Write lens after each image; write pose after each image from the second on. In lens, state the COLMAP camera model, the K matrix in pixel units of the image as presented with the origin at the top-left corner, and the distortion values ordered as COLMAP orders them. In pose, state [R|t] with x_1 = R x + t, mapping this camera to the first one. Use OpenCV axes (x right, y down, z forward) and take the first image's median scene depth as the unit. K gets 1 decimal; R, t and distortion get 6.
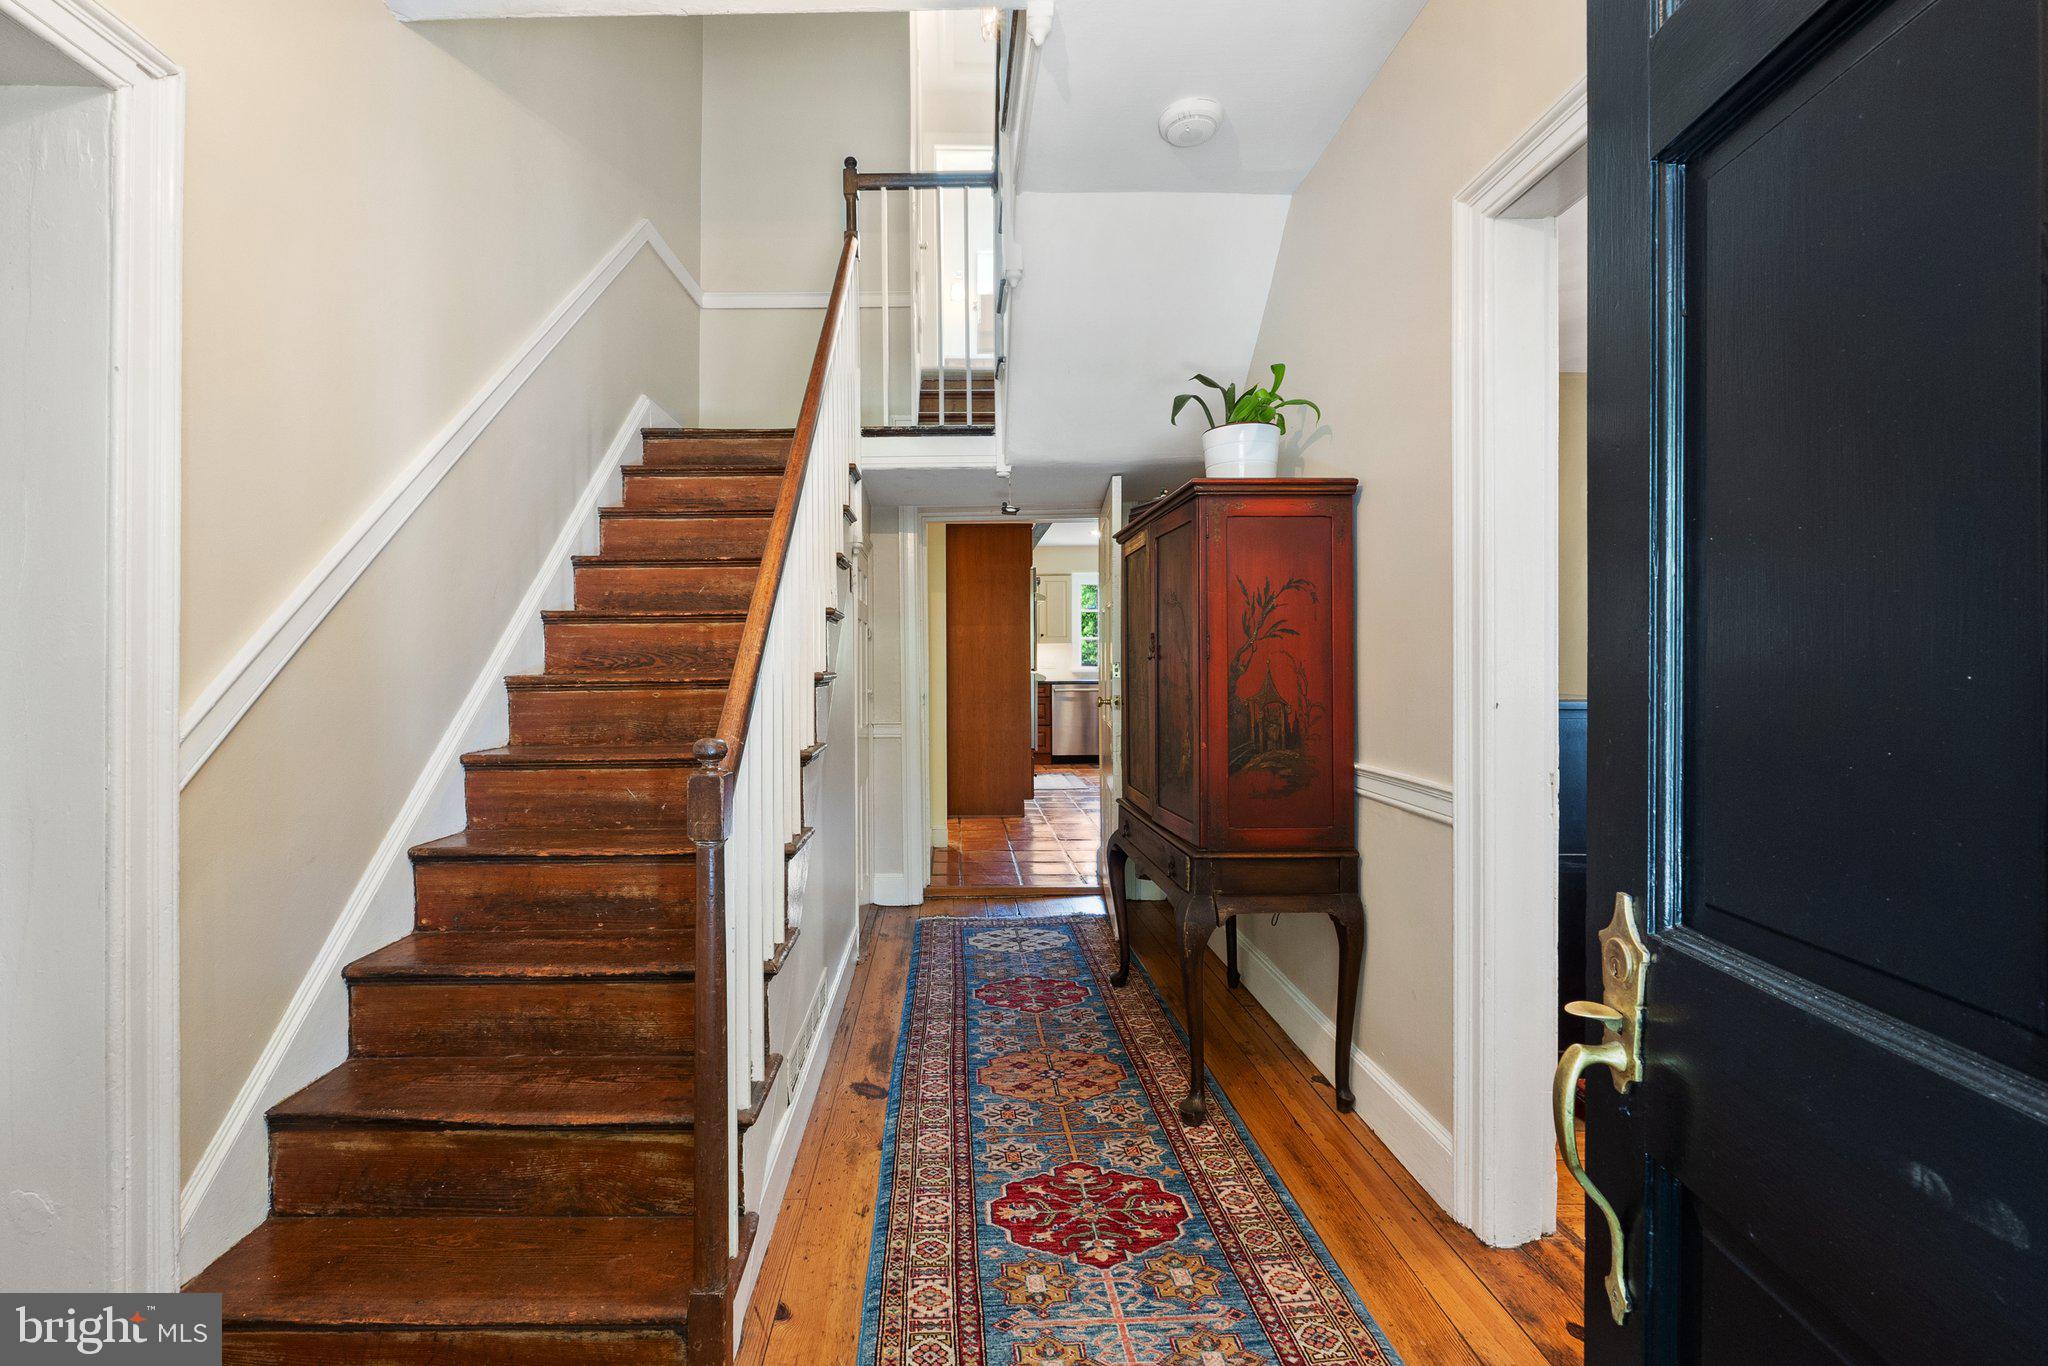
lens RADIAL K [[880.9, 0, 942.7], [0, 880.9, 665.2], [0, 0, 1]] dist [-0.008222, -0.001094]
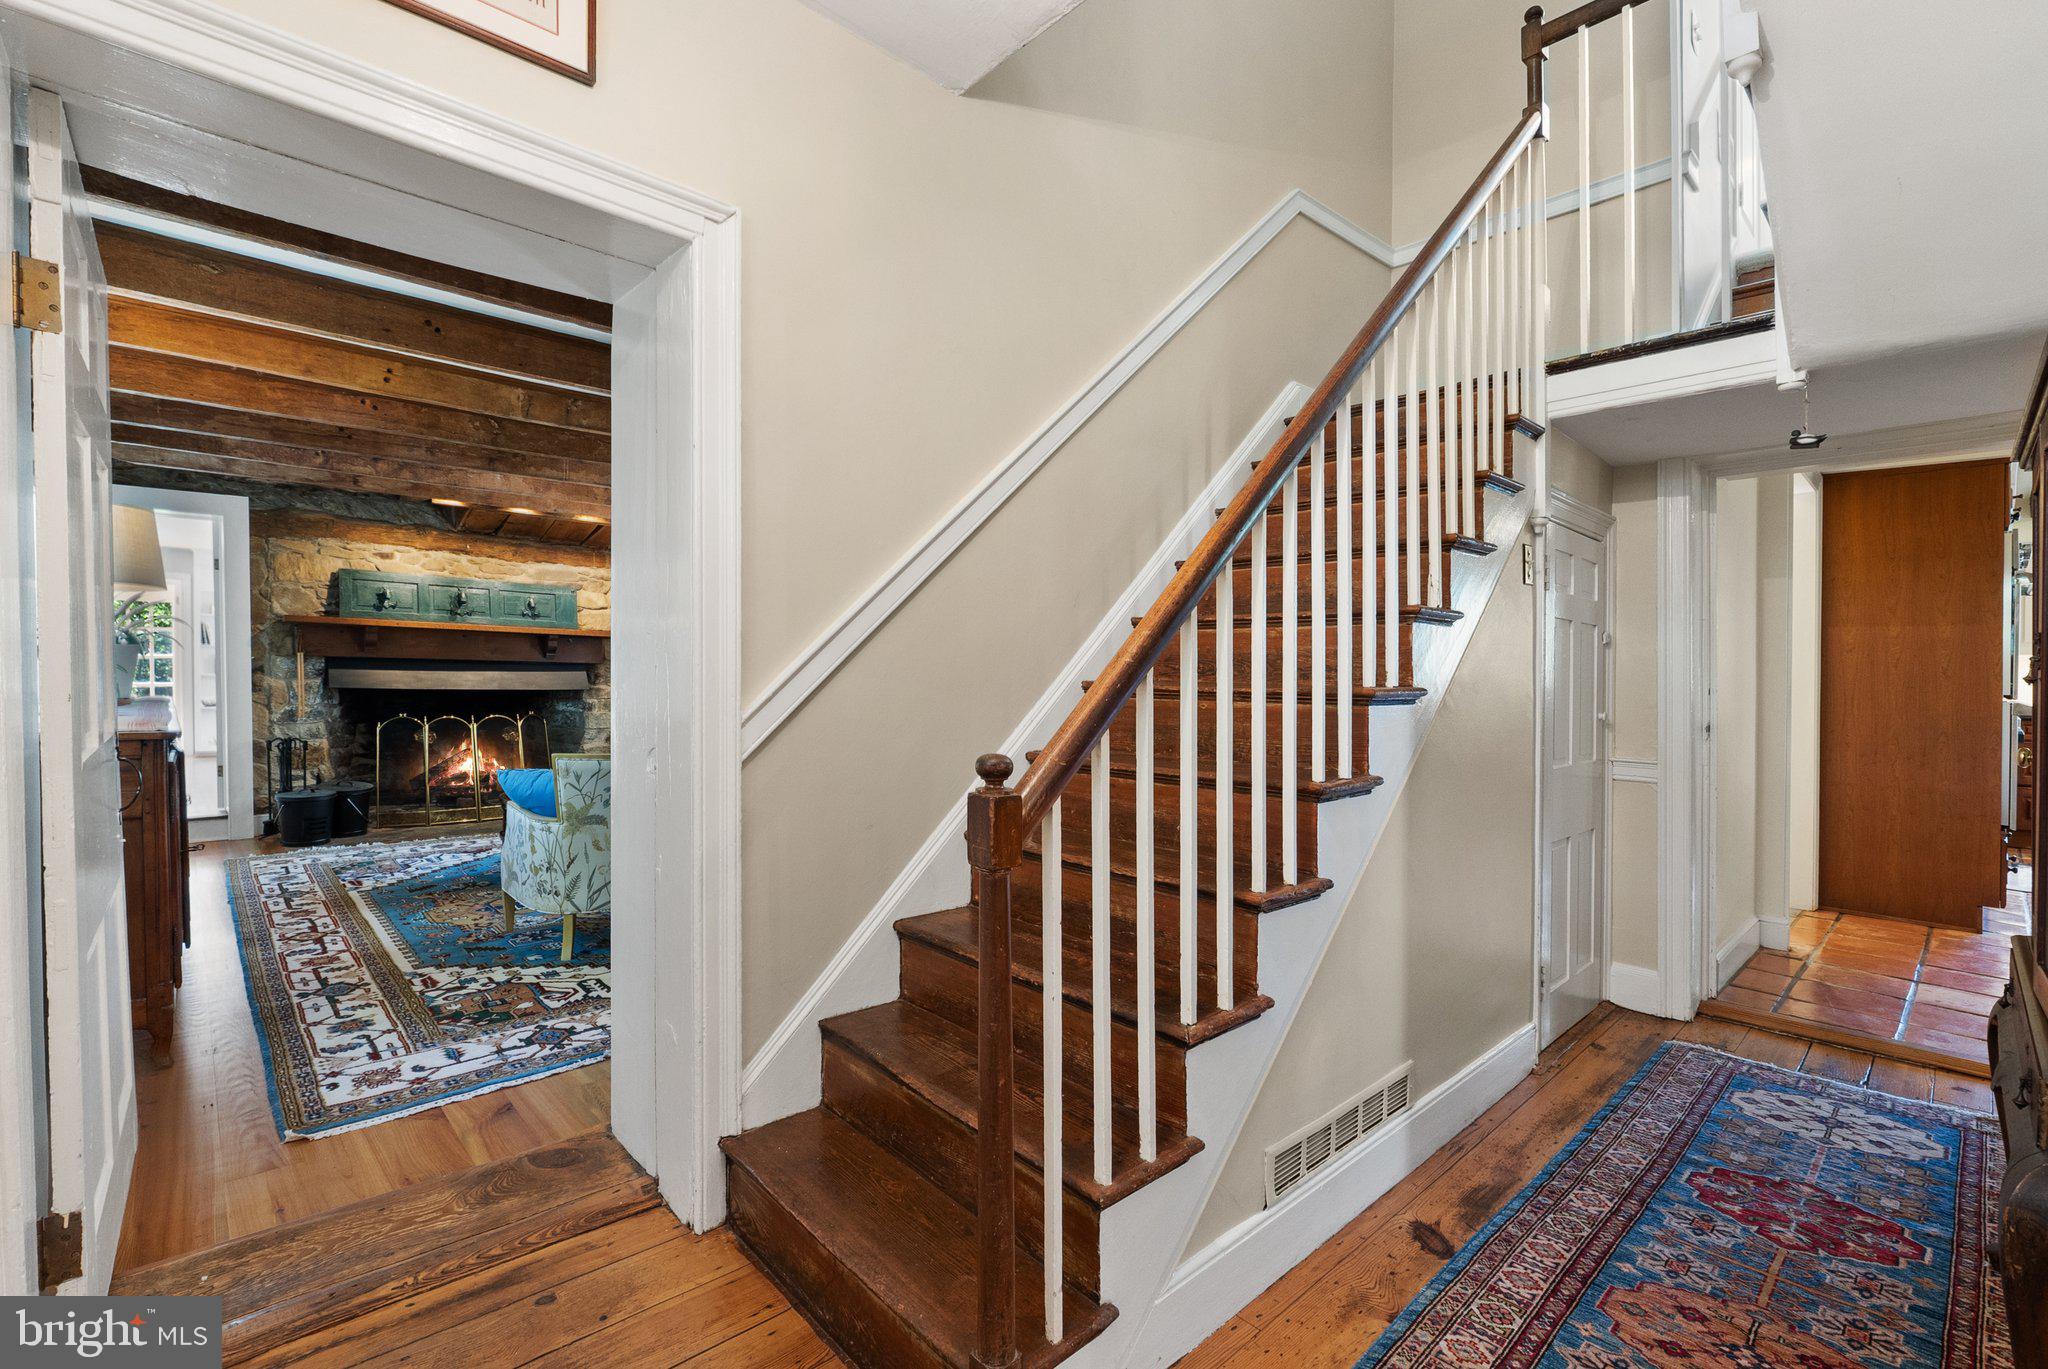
lens RADIAL K [[892.6, 0, 1023.6], [0, 892.6, 681.1], [0, 0, 1]] dist [-0.009361, 0.000723]
pose [[0.681090, 0.027091, -0.731699, 0.210657], [-0.021972, 0.999621, 0.016558, -0.003229], [0.731870, 0.004799, 0.681427, 0.203639]]
